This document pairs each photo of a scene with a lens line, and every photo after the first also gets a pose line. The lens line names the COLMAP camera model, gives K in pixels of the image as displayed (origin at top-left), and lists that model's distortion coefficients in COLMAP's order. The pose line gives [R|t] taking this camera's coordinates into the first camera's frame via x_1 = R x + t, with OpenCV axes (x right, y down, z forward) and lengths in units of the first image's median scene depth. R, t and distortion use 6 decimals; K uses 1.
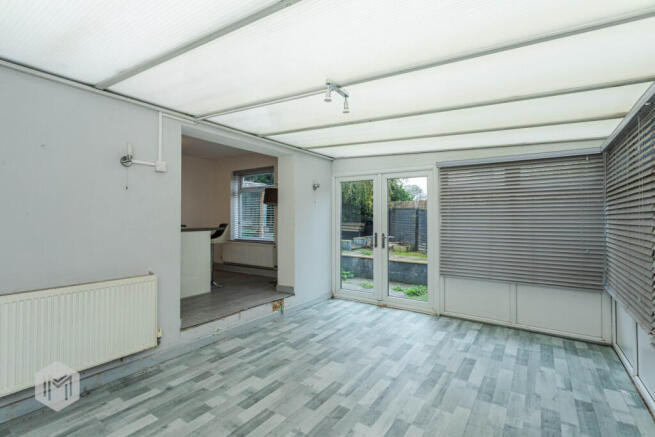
lens RADIAL K [[315.8, 0, 325.1], [0, 315.8, 216.9], [0, 0, 1]] dist [-0.000712, 0.000727]
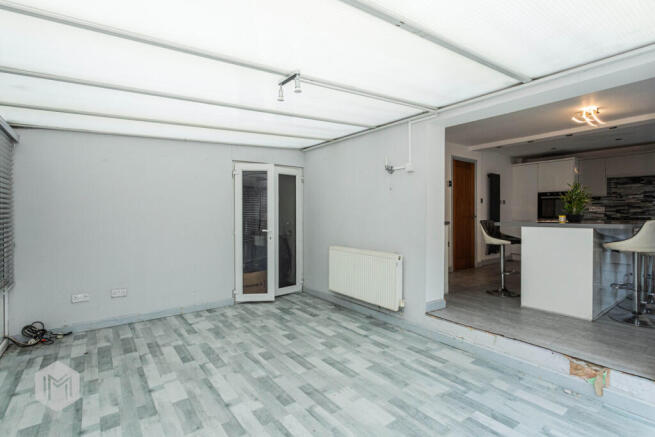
lens RADIAL K [[315.8, 0, 323.3], [0, 315.8, 216.9], [0, 0, 1]] dist [-0.000712, 0.000727]
pose [[-0.335614, 0.007687, -0.941968, 0.758604], [0.007075, 0.999959, 0.005640, 0.020444], [0.941973, -0.004772, -0.335654, 1.155591]]
